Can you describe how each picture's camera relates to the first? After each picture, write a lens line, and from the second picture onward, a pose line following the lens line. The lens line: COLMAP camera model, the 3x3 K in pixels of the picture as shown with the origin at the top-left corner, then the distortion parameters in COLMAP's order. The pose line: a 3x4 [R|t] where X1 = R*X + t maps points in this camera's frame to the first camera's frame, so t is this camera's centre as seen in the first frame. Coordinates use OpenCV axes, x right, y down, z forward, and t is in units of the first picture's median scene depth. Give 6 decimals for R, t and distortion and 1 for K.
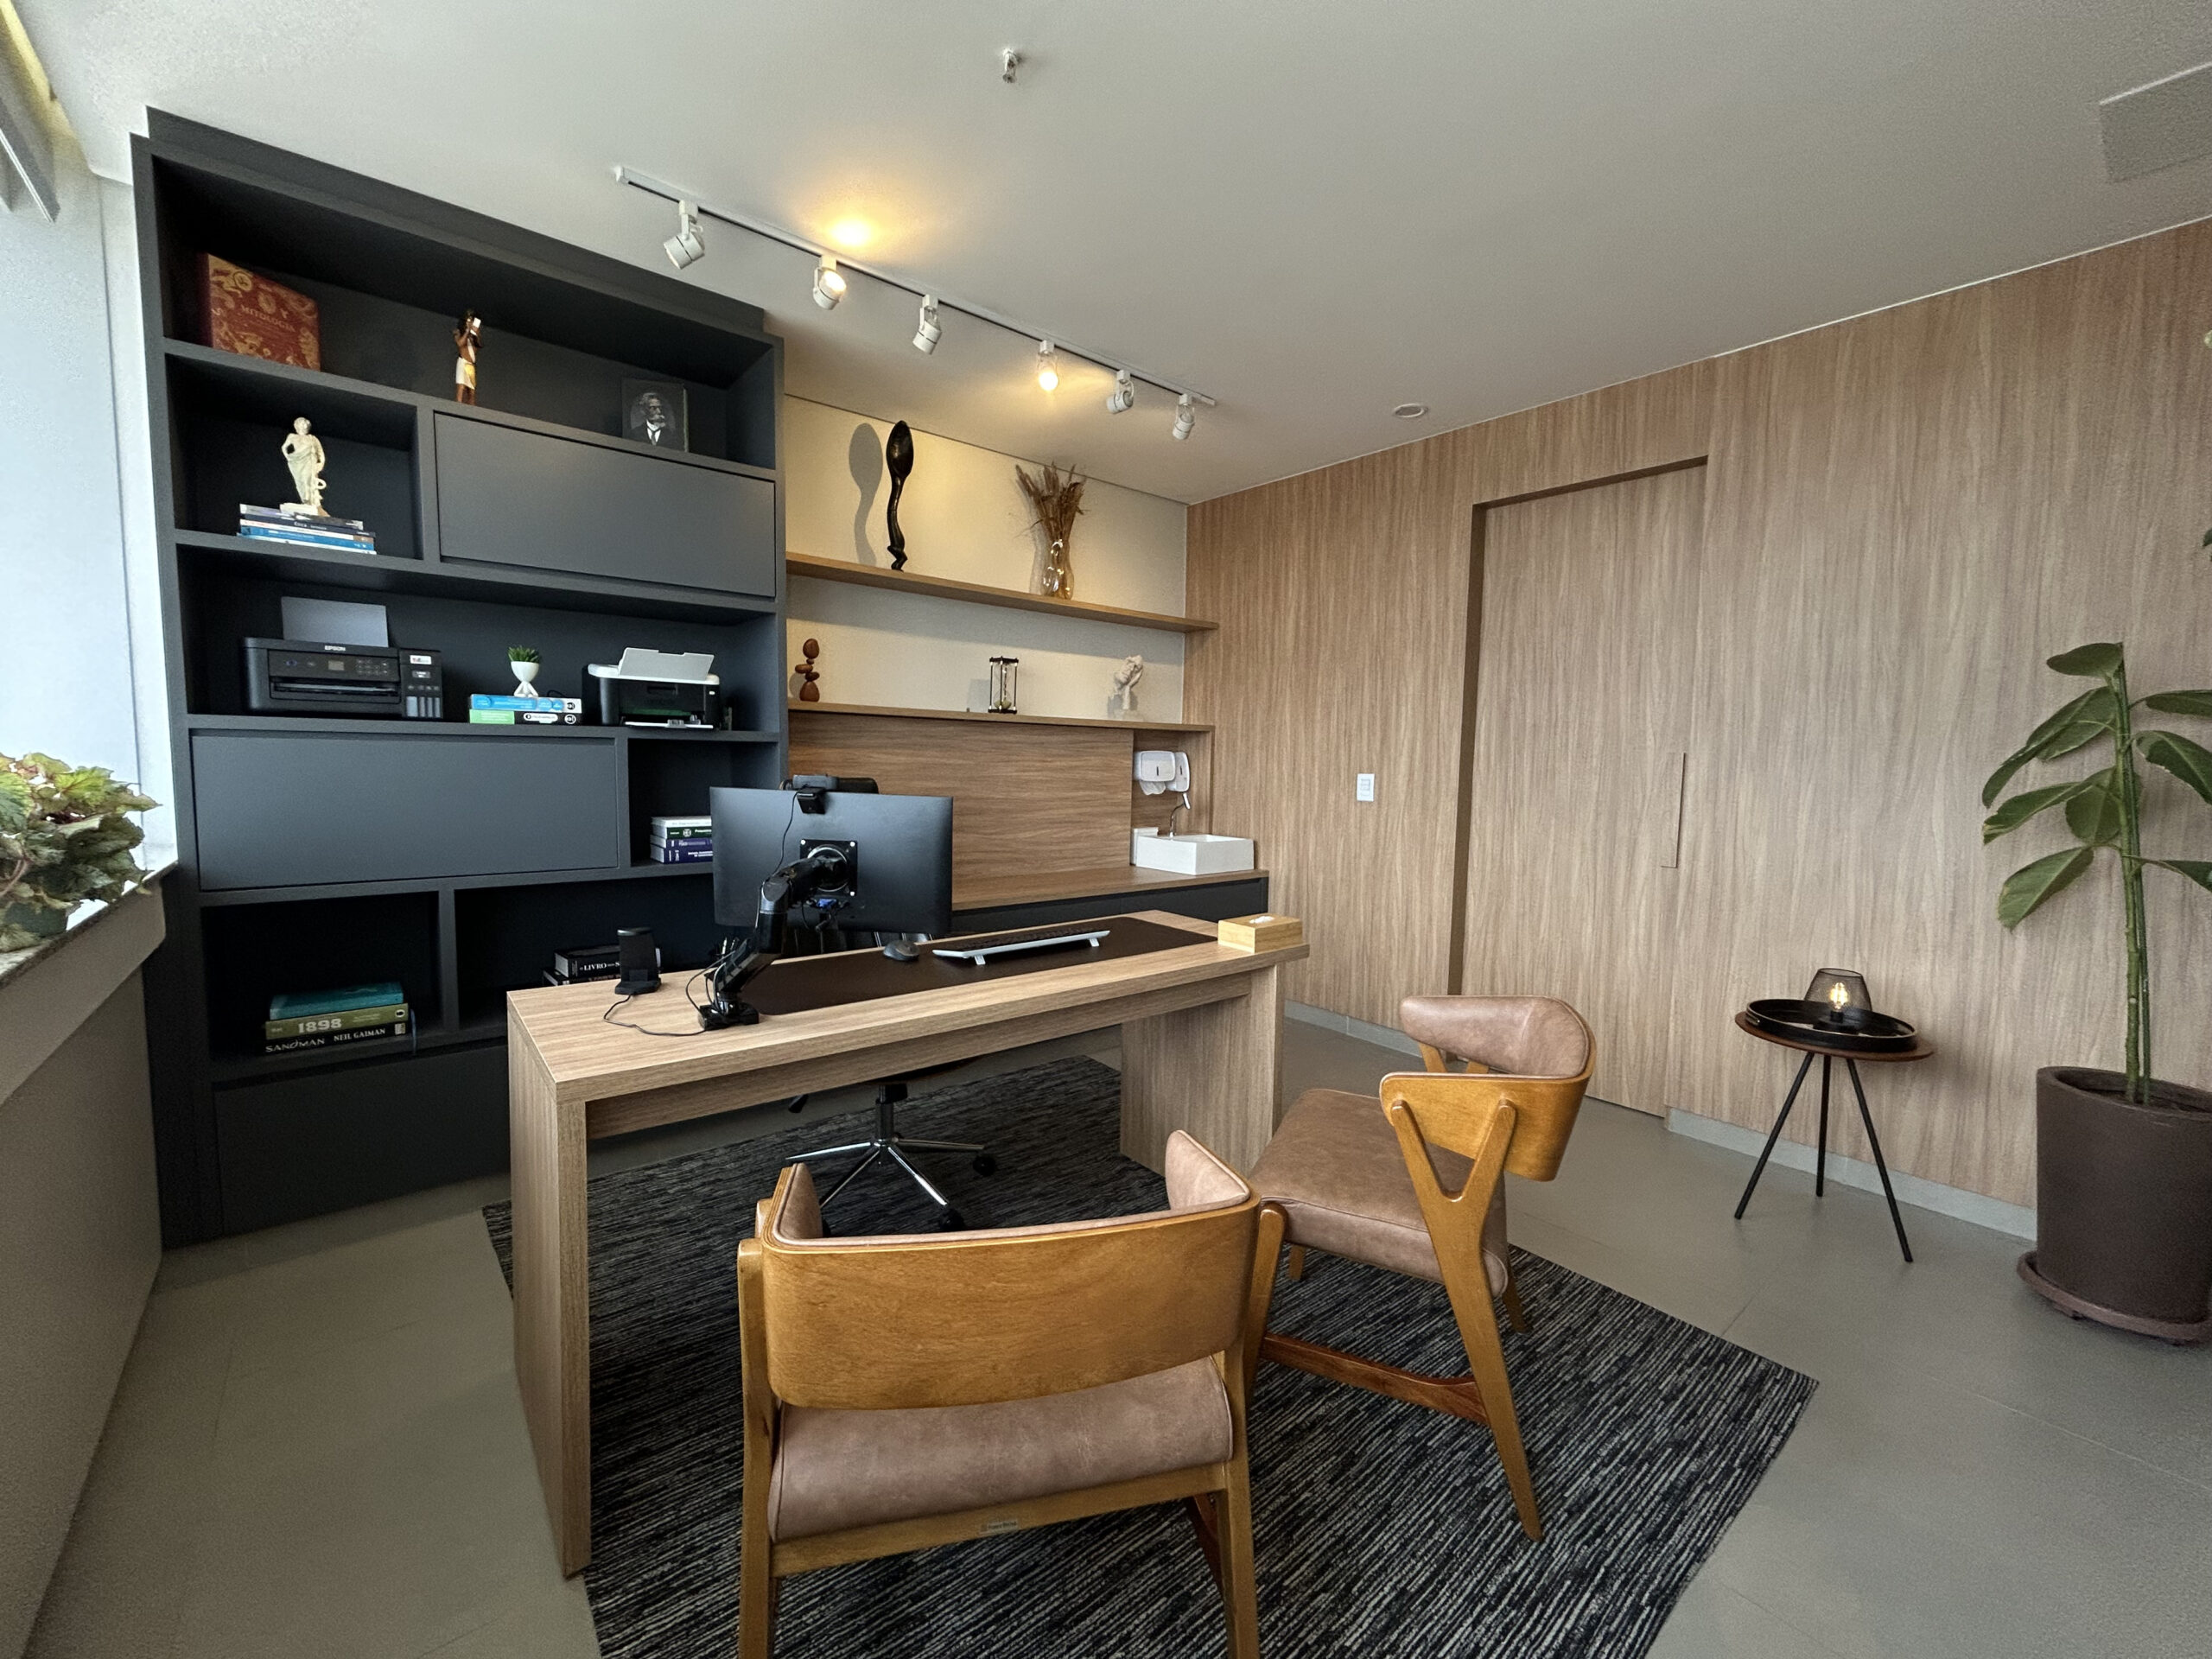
lens RADIAL K [[895.0, 0, 1106.0], [0, 895.0, 829.5], [0, 0, 1]] dist [-0.000386, 0.000253]
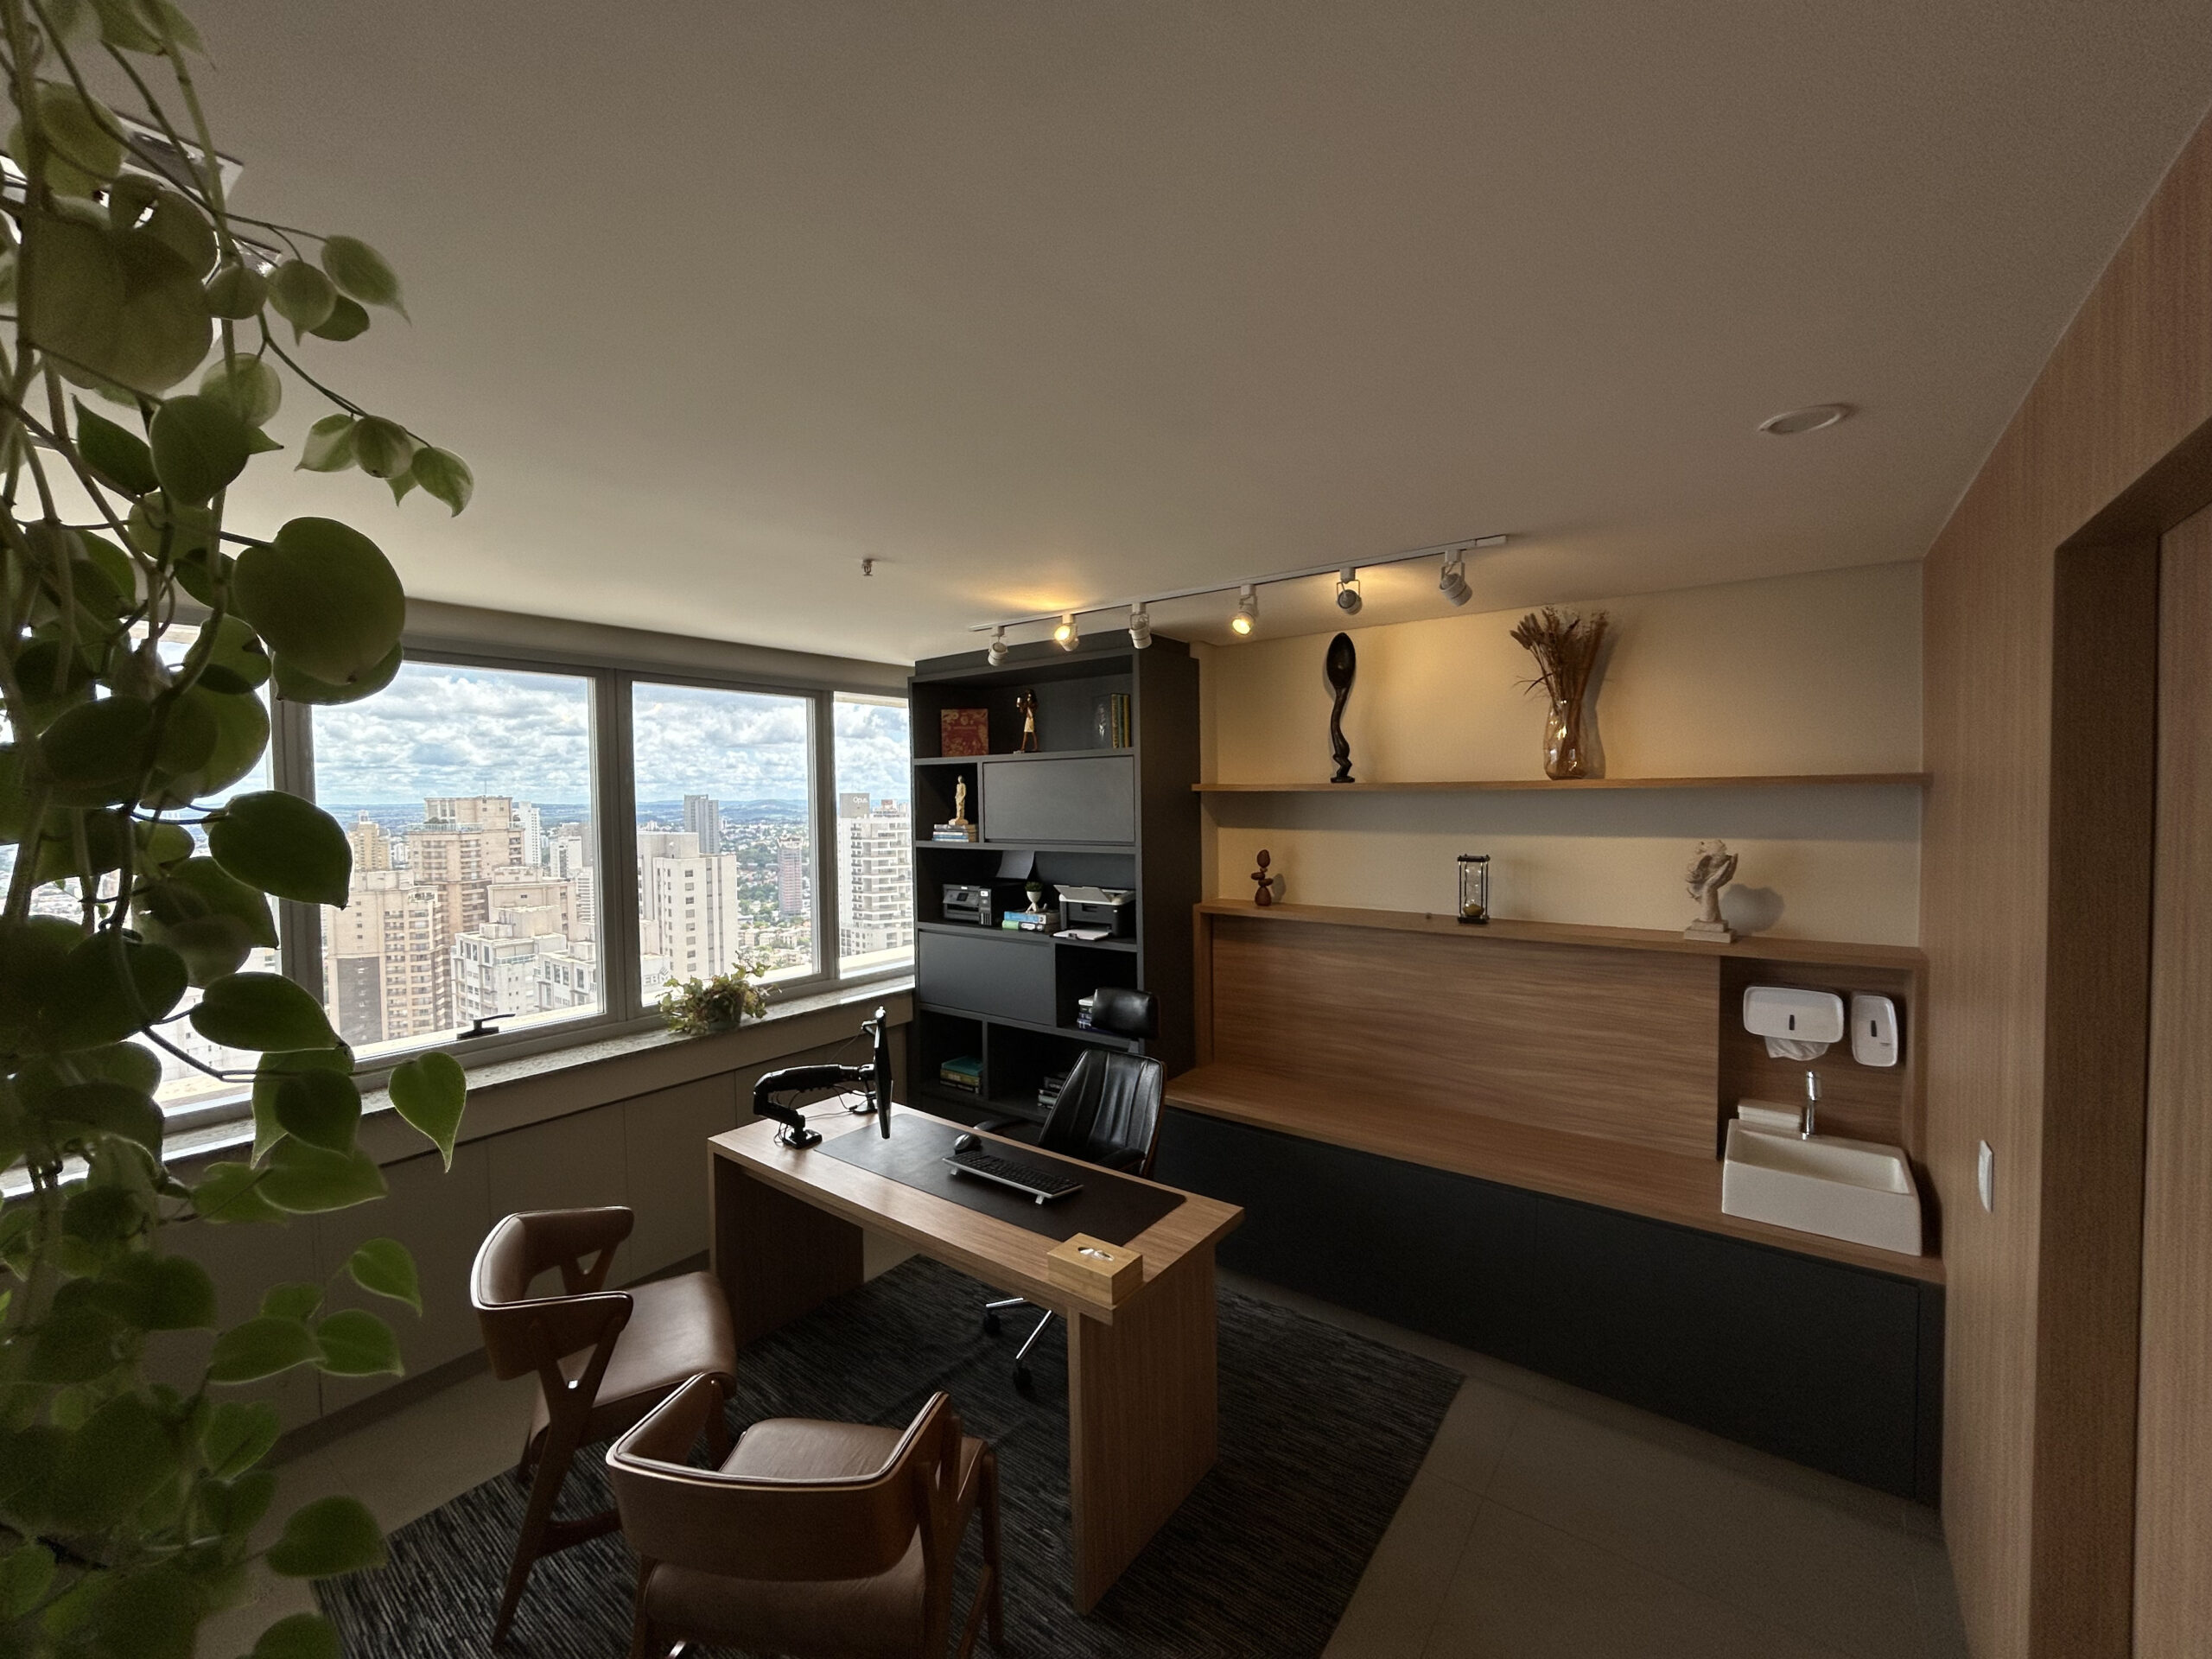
lens RADIAL K [[895.0, 0, 1106.0], [0, 895.0, 829.5], [0, 0, 1]] dist [-0.000386, 0.000253]
pose [[0.234198, 0.013640, -0.972093, 0.645225], [-0.062418, 0.998050, -0.001033, -0.200294], [0.970183, 0.060918, 0.234593, 0.478128]]
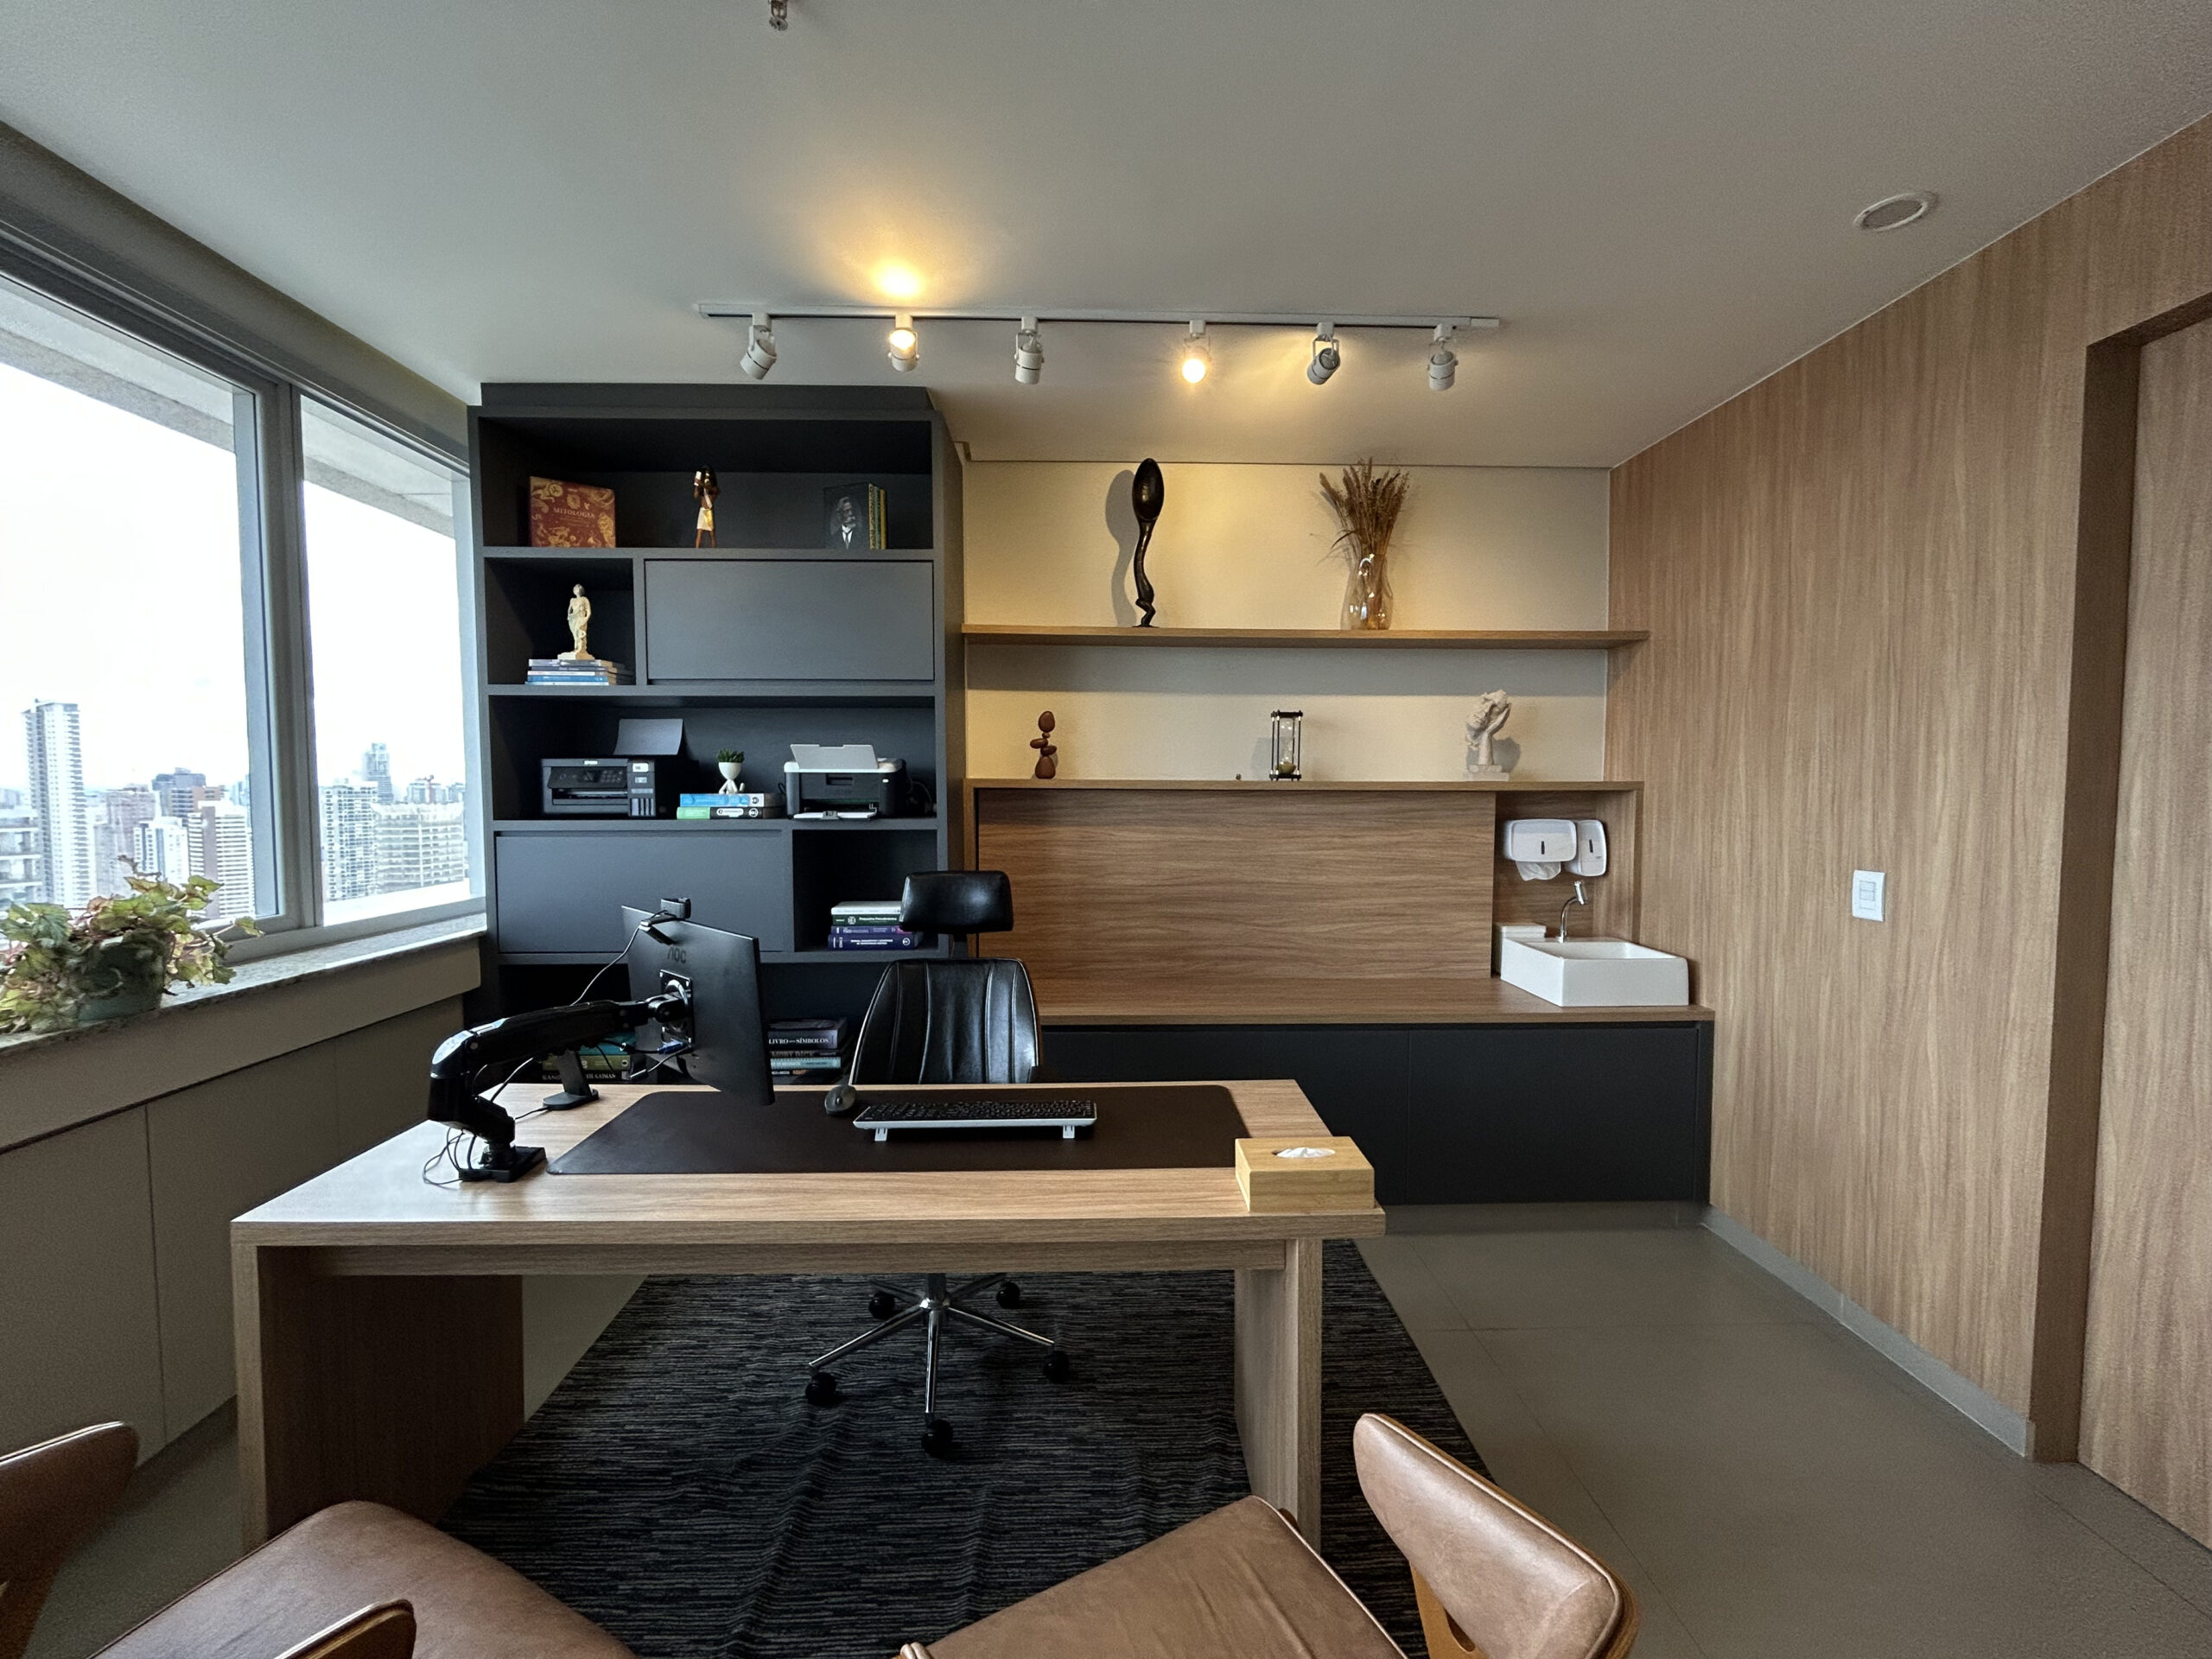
lens RADIAL K [[895.0, 0, 1106.0], [0, 895.0, 829.5], [0, 0, 1]] dist [-0.000386, 0.000253]
pose [[0.785297, 0.012934, -0.618984, 0.272460], [-0.035643, 0.999068, -0.024344, -0.060265], [0.618092, 0.041180, 0.785027, 0.268640]]
